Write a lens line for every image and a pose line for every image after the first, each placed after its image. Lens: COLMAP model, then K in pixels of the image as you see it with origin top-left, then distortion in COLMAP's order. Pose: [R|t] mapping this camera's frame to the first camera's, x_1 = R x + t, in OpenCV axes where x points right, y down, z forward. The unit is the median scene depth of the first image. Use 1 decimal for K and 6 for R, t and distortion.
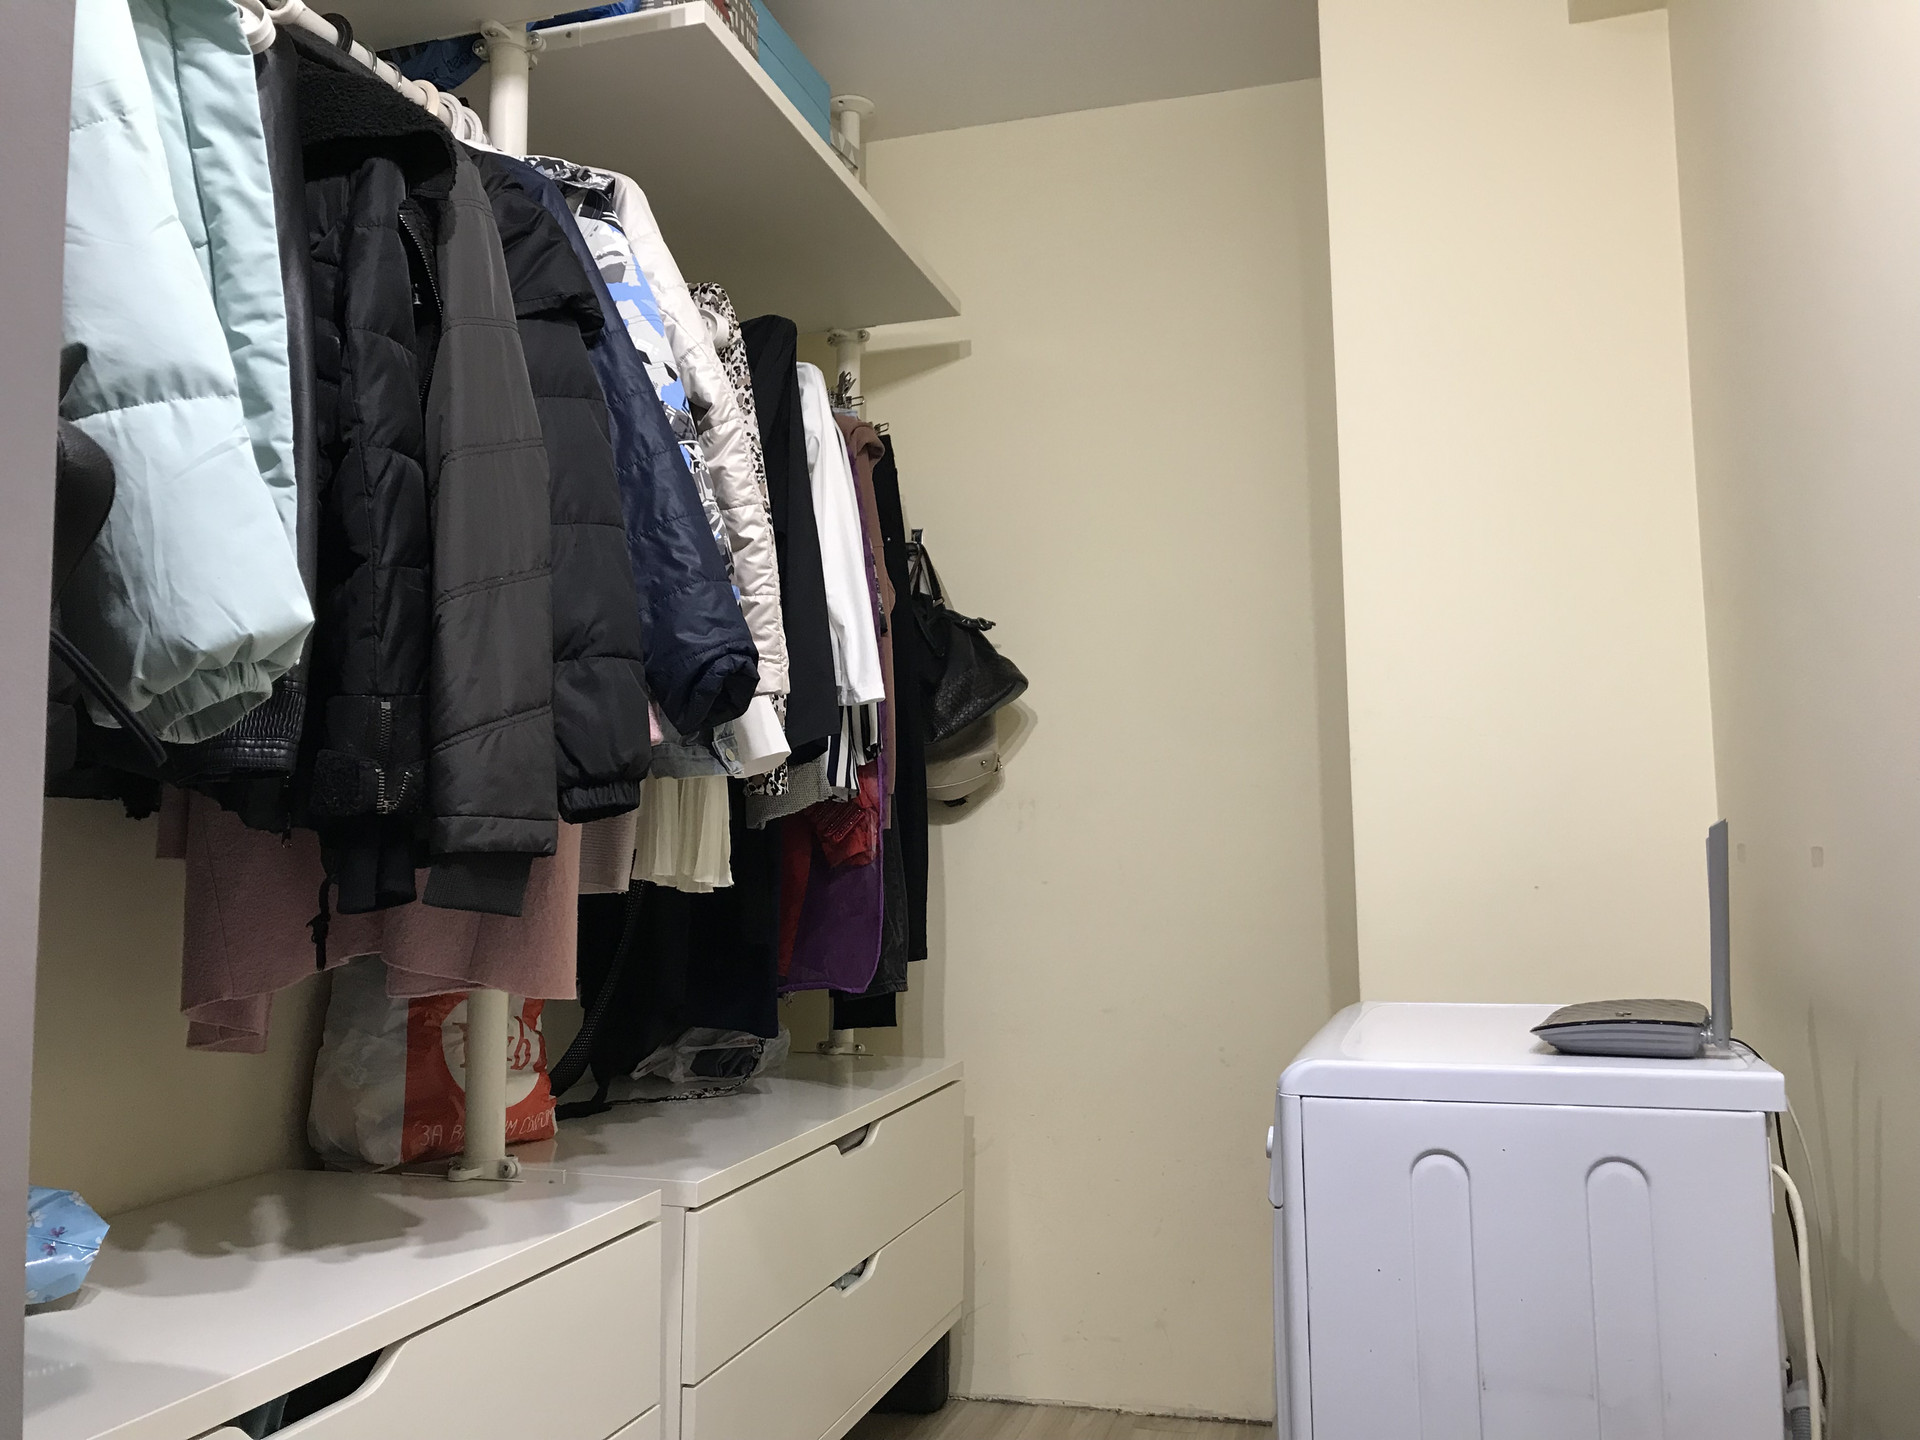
lens RADIAL K [[1584.7, 0, 958.3], [0, 1584.7, 711.7], [0, 0, 1]] dist [0.023612, -0.023927]
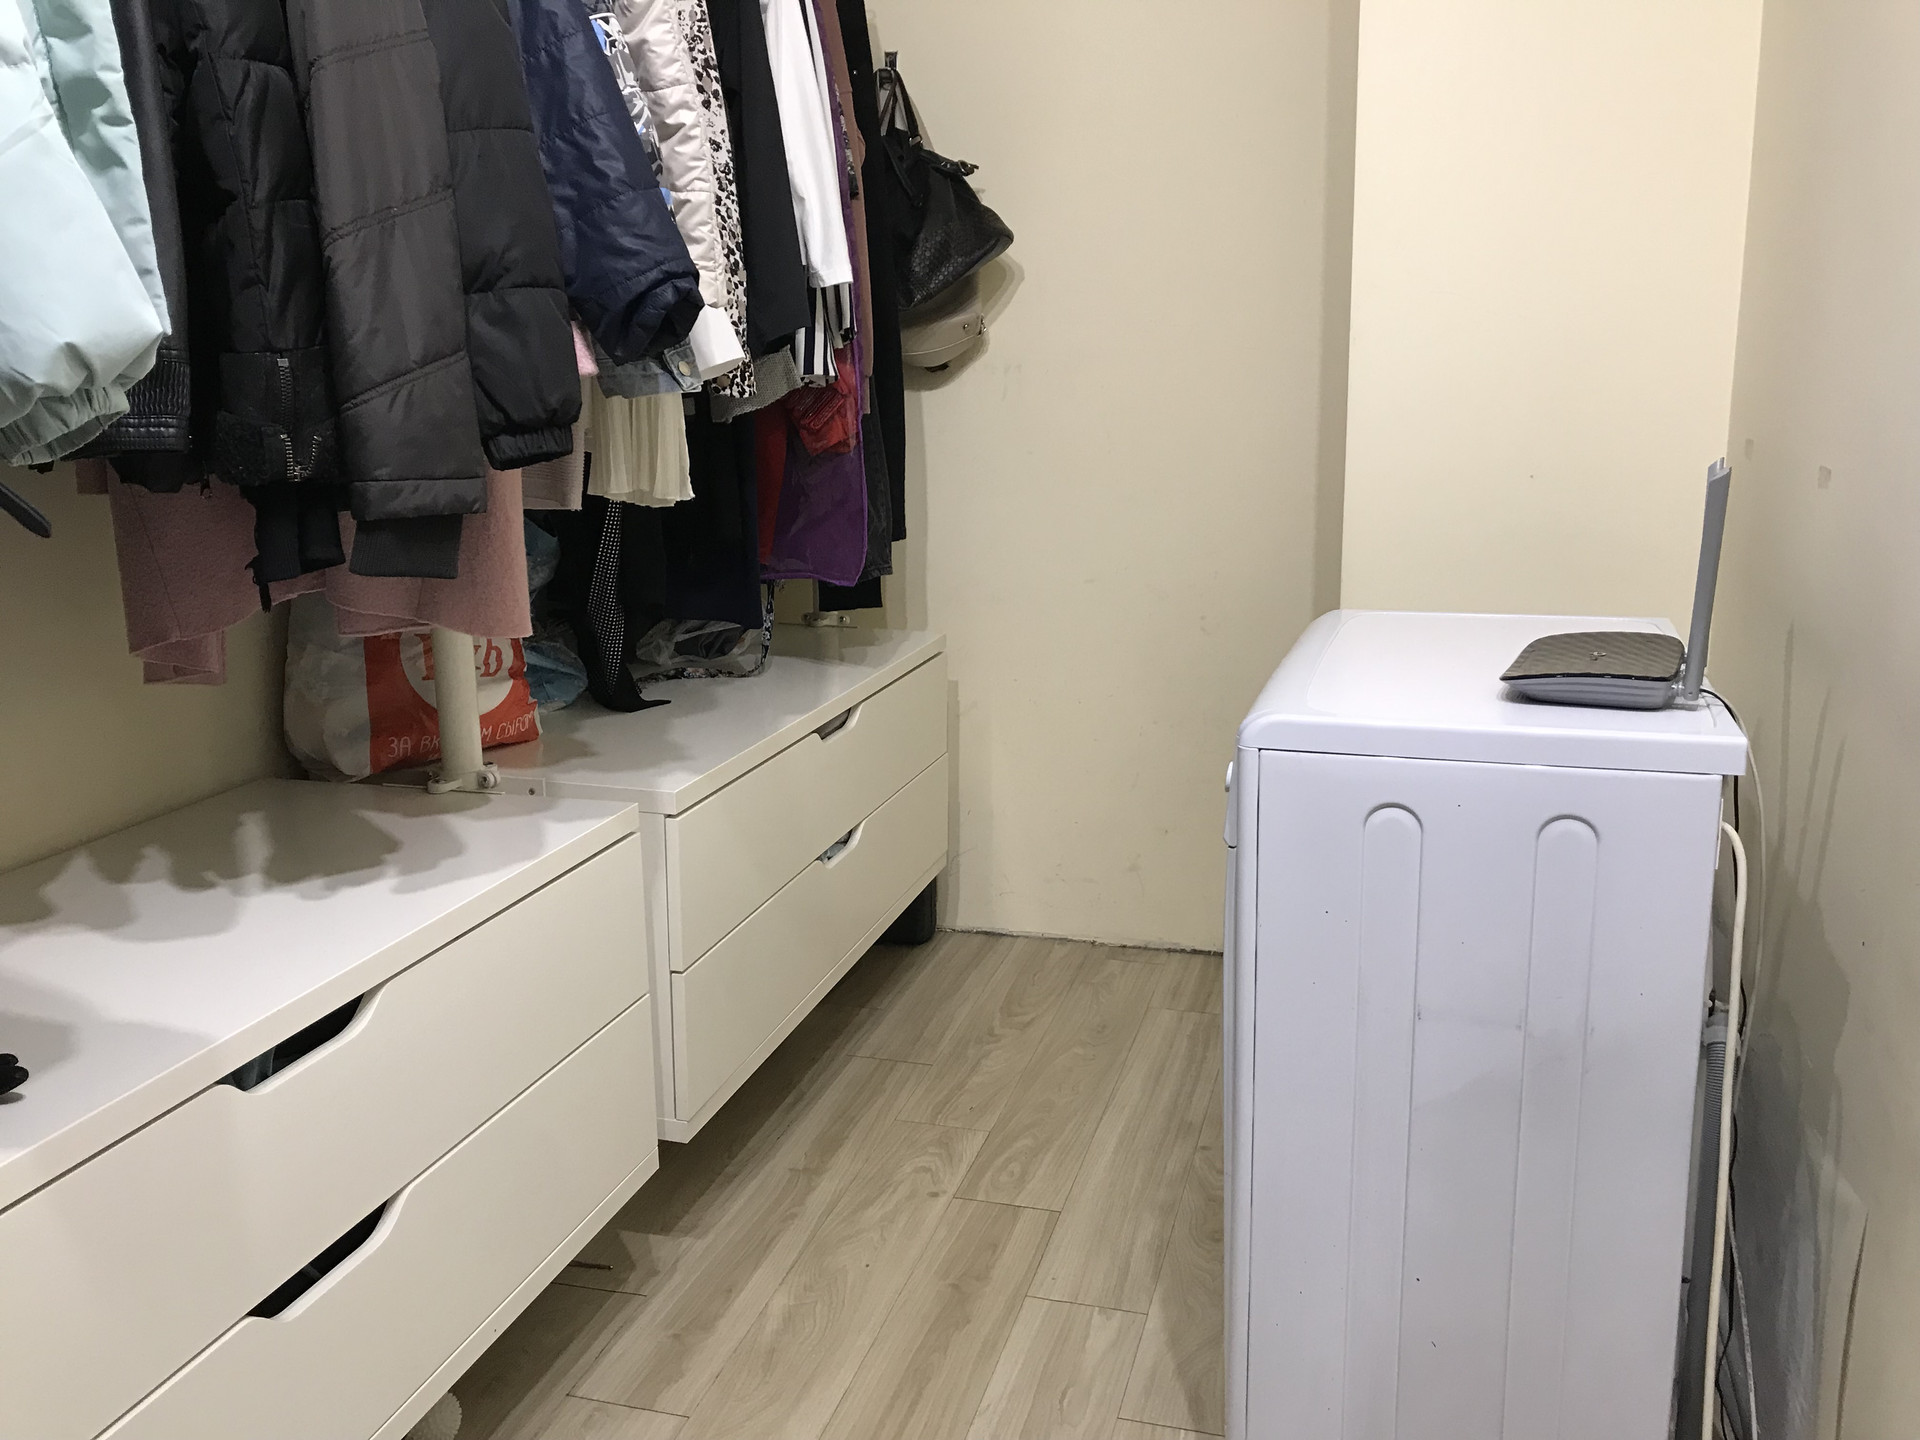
lens RADIAL K [[1584.7, 0, 955.8], [0, 1584.7, 713.4], [0, 0, 1]] dist [0.023612, -0.023927]
pose [[0.999967, -0.005553, -0.006012, 0.027947], [0.007150, 0.950205, 0.311544, -0.080296], [0.003983, -0.311577, 0.950213, 0.055562]]
